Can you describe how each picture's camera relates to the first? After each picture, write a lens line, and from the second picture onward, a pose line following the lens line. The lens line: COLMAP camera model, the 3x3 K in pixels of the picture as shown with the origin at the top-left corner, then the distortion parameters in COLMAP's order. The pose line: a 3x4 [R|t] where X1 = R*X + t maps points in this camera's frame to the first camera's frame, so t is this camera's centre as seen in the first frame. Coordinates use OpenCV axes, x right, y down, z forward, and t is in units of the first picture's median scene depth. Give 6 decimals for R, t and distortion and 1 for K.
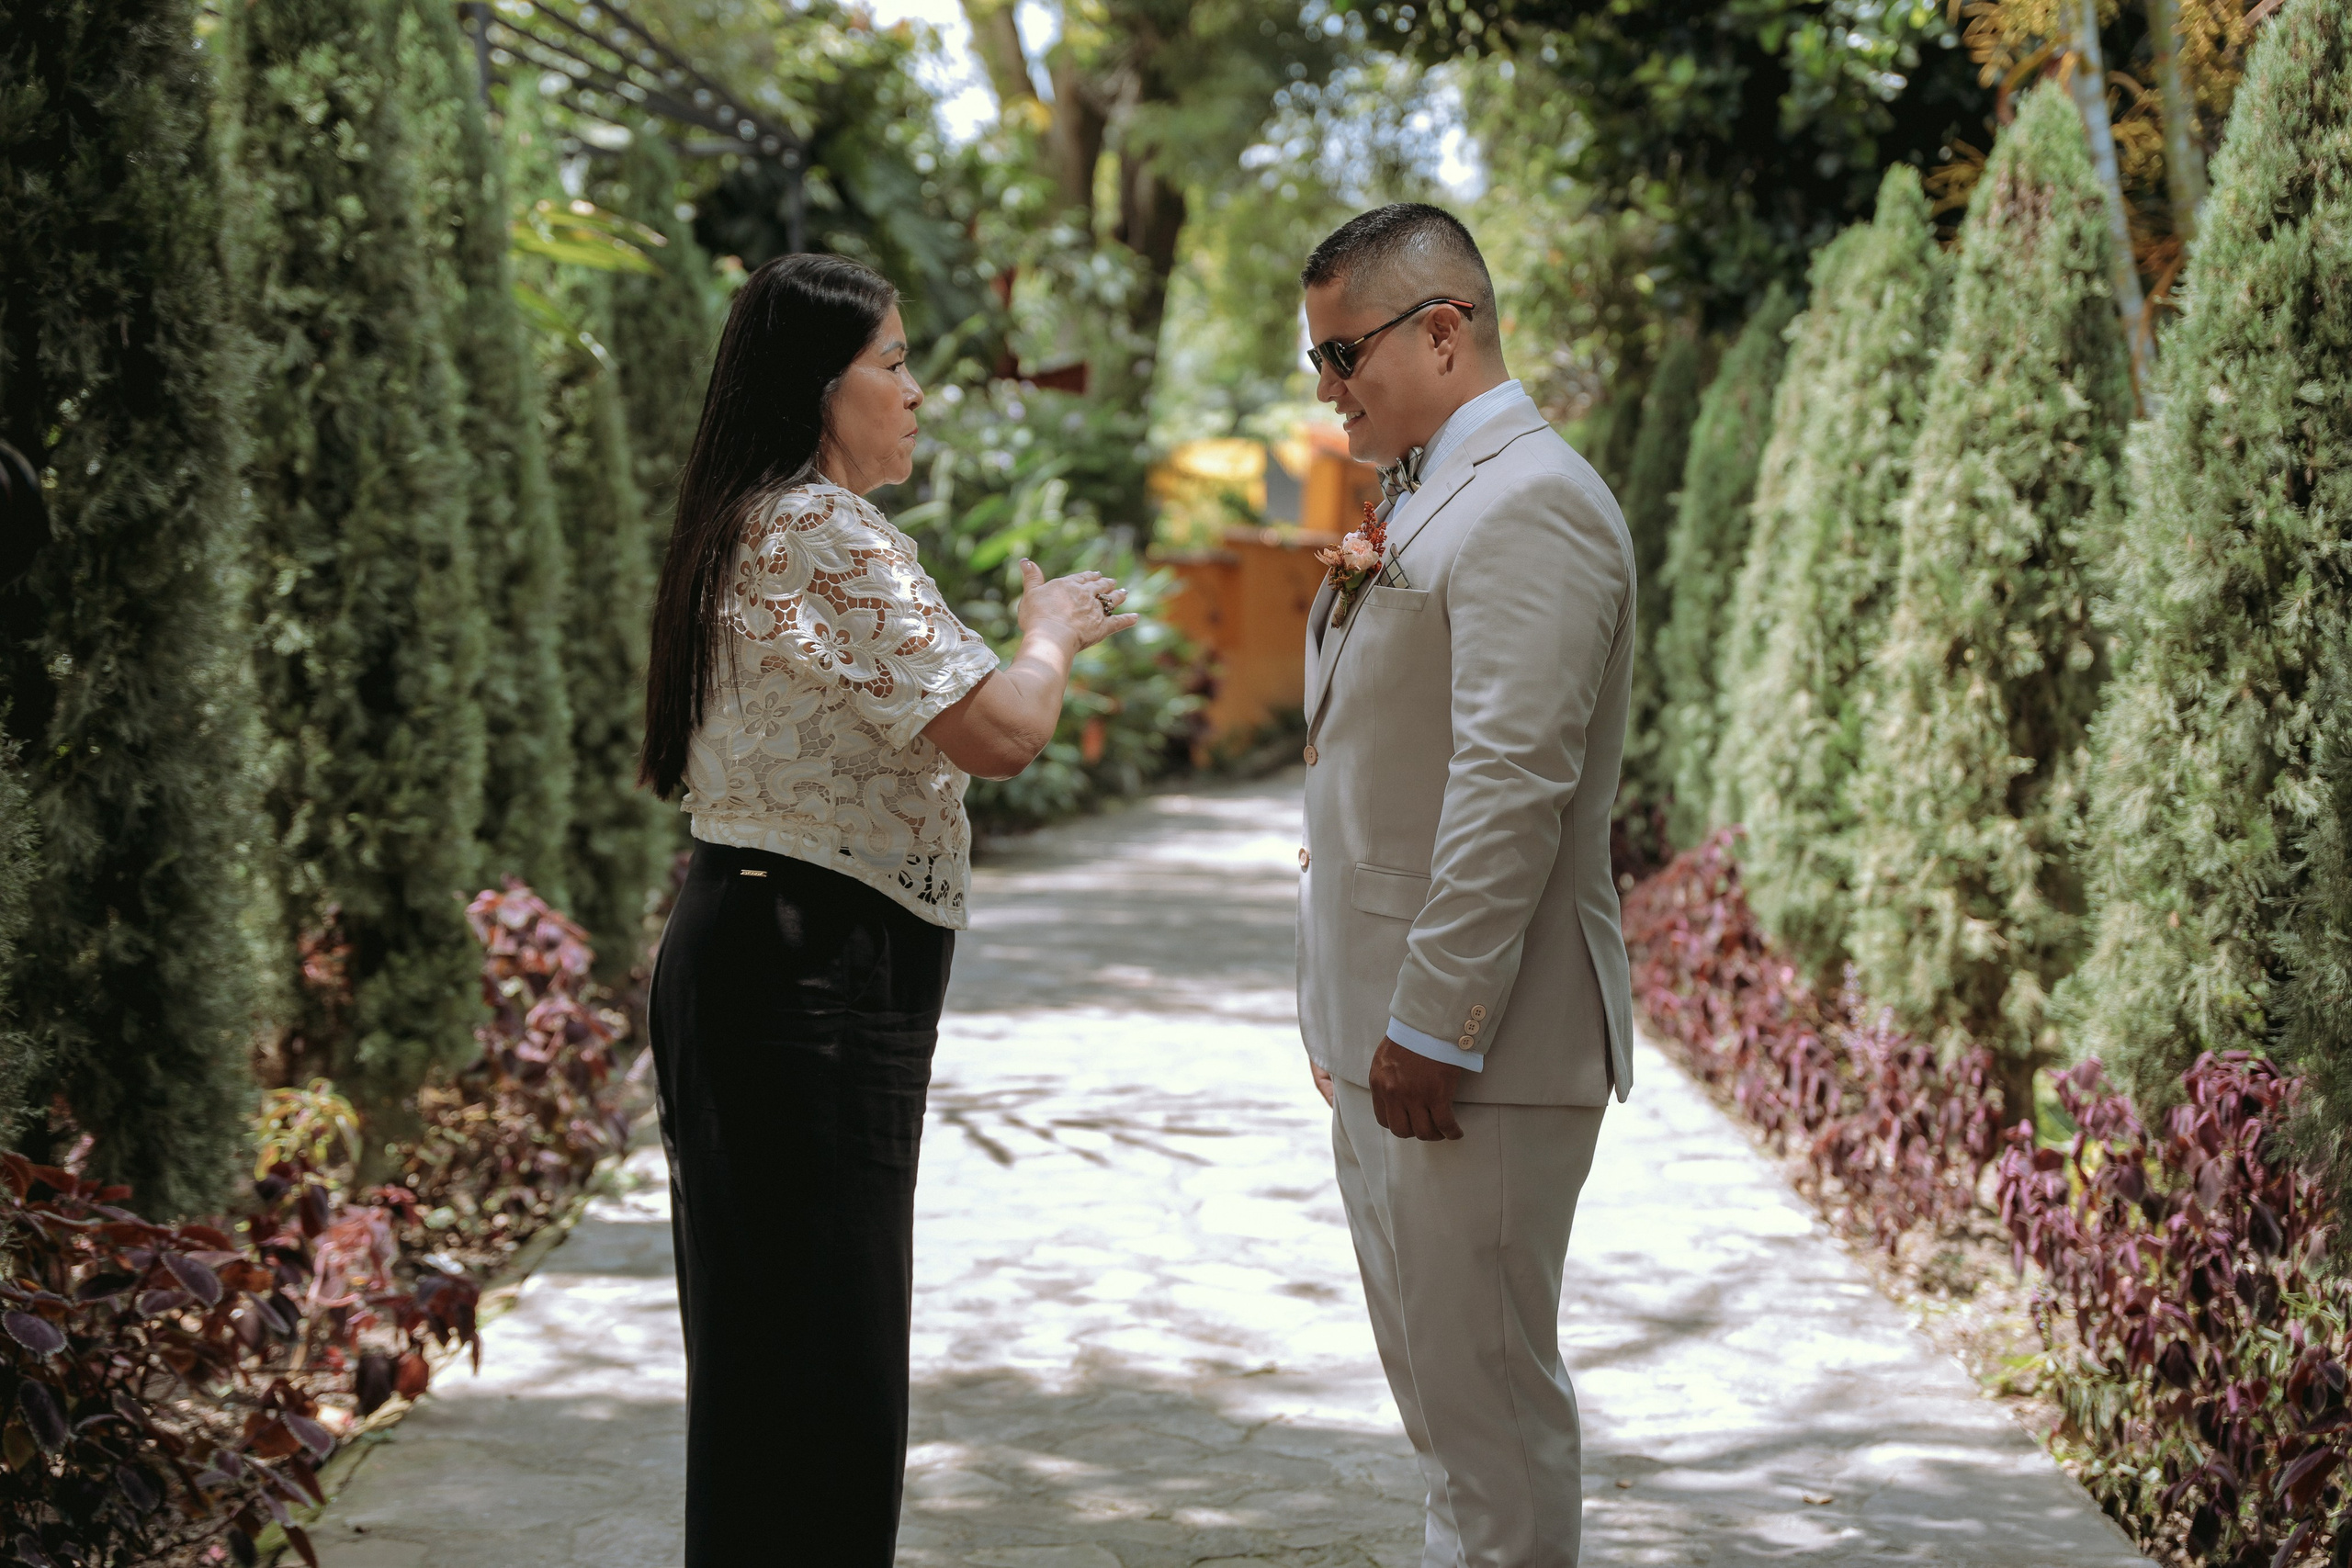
lens RADIAL K [[3876.7, 0, 1167.7], [0, 3876.7, 788.4], [0, 0, 1]] dist [0.141970, 0.000000]
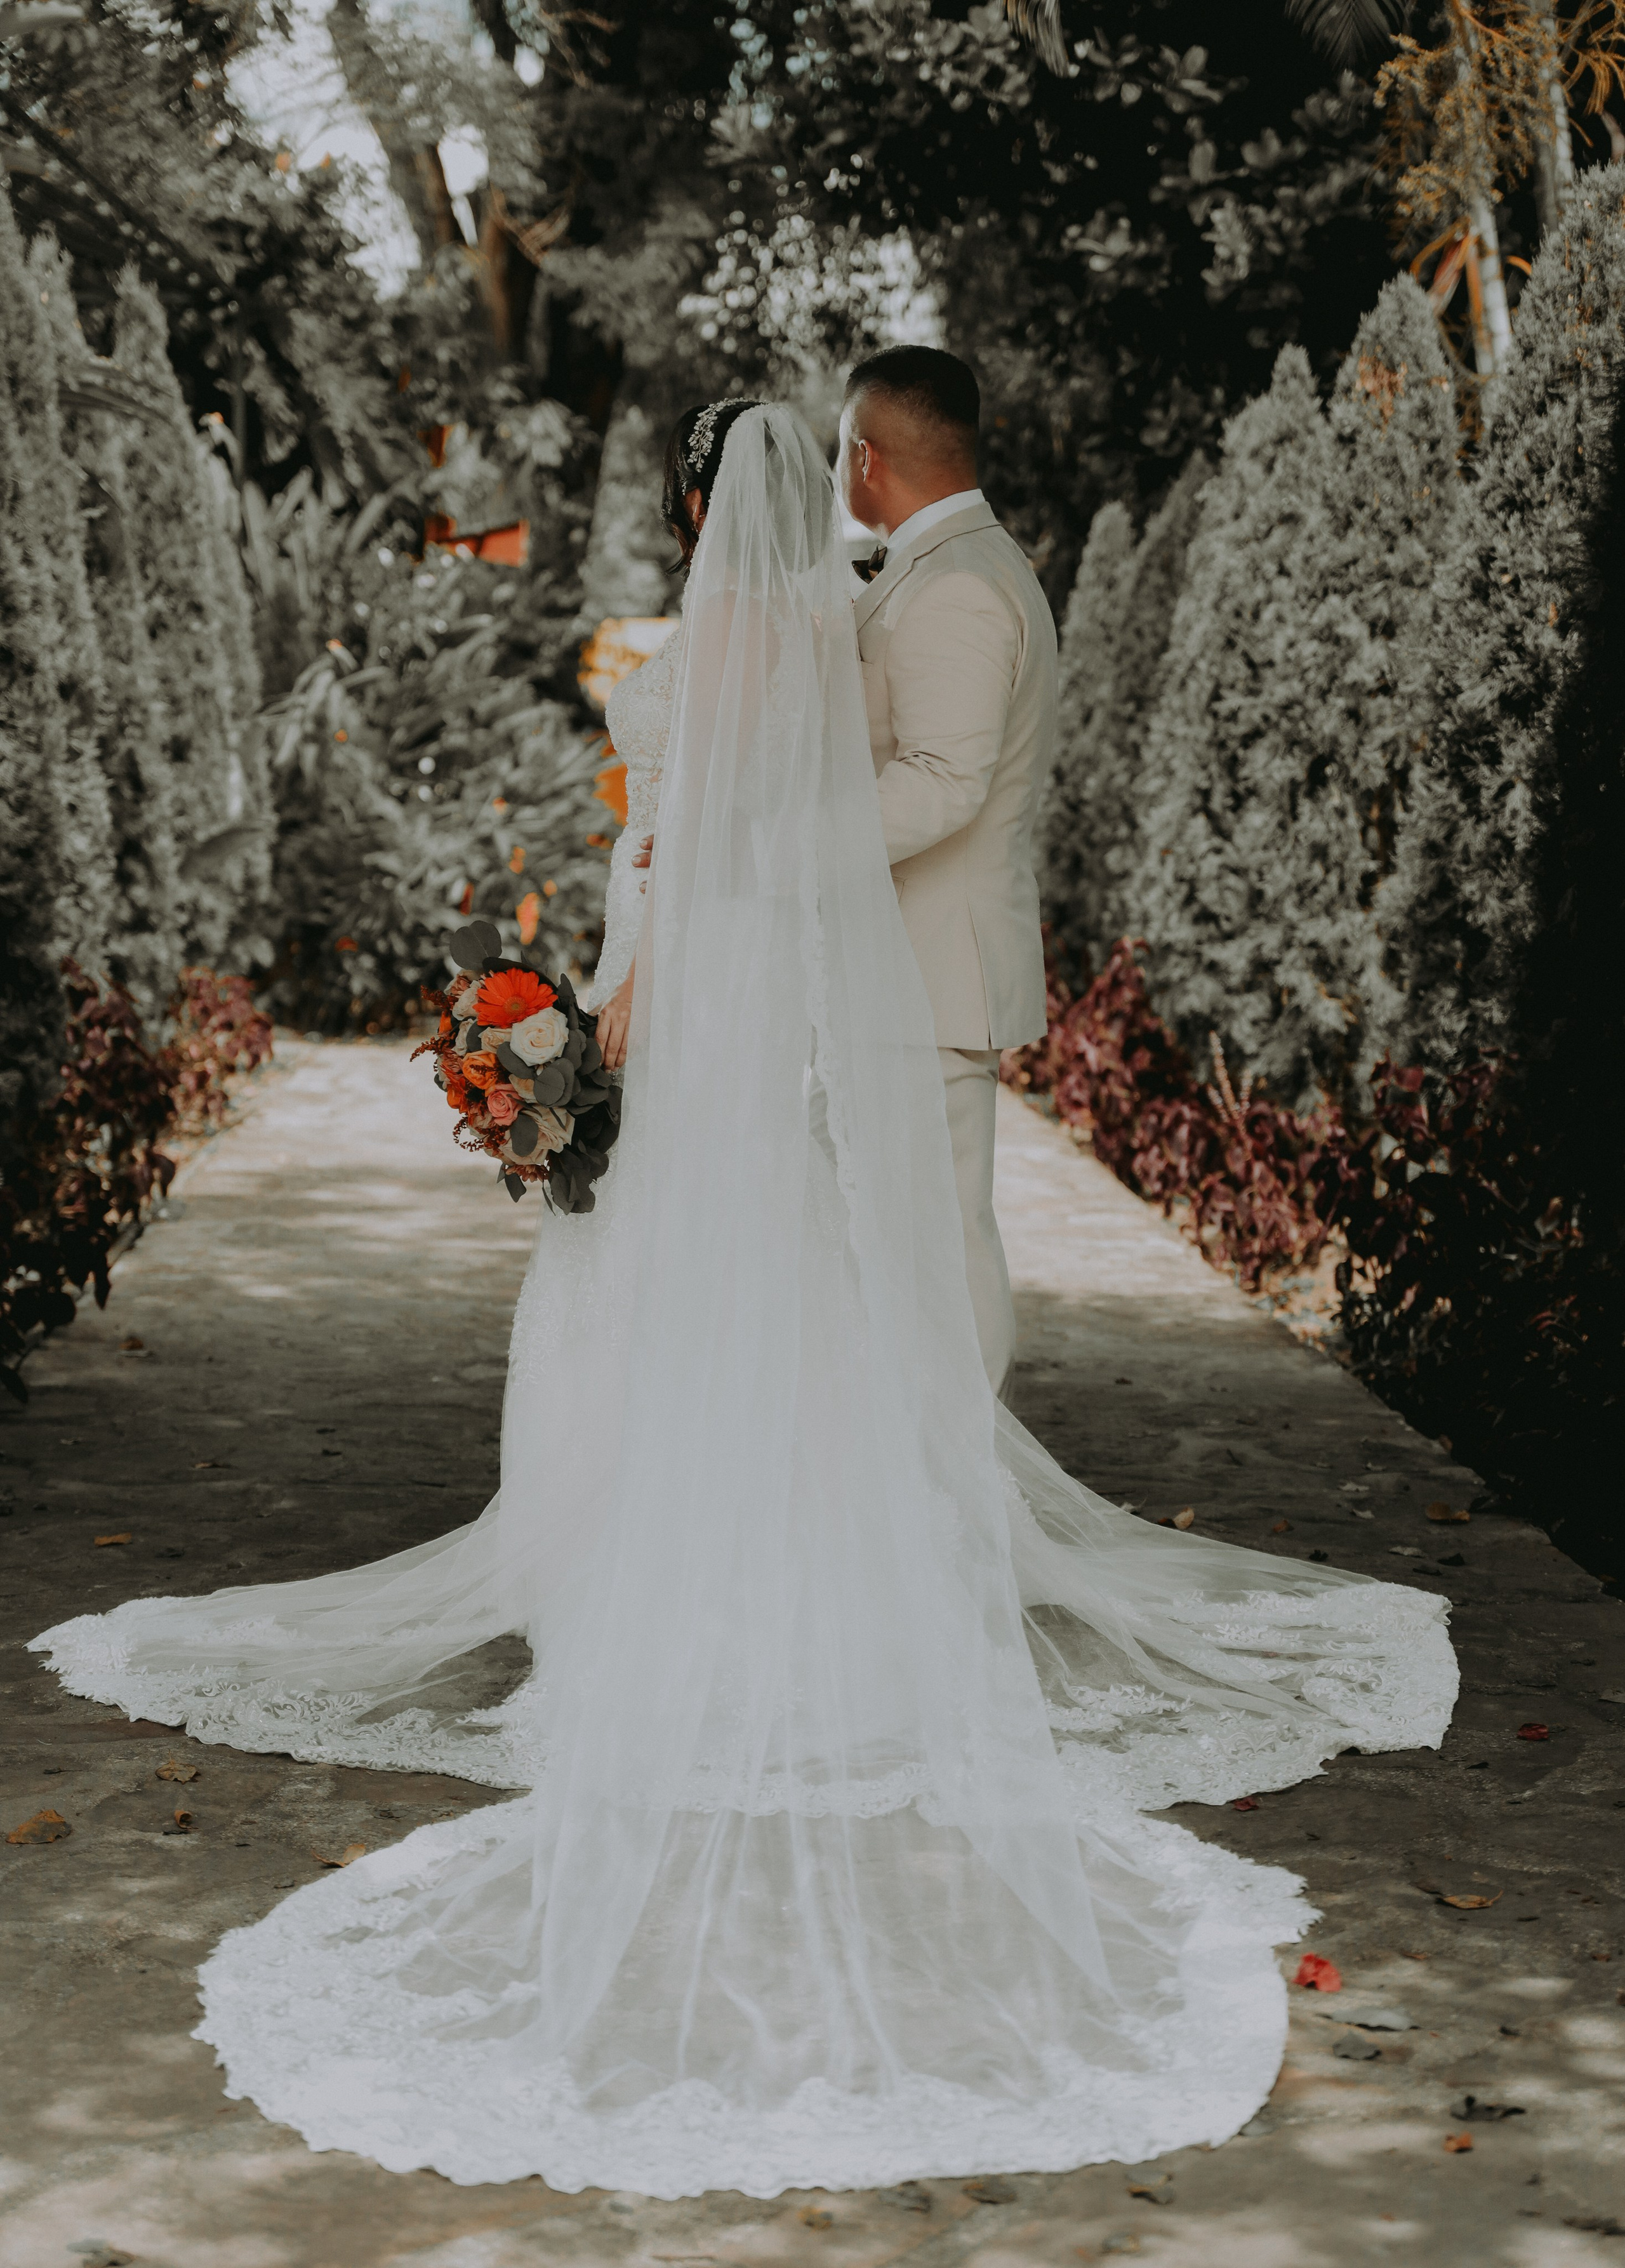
lens RADIAL K [[4218.6, 0, 822.7], [0, 4218.6, 1132.9], [0, 0, 1]] dist [0.197864, 0.000000]
pose [[0.998541, 0.001917, 0.053970, -0.013354], [-0.003600, 0.999510, 0.031104, 0.034428], [-0.053884, -0.031253, 0.998058, -0.254717]]
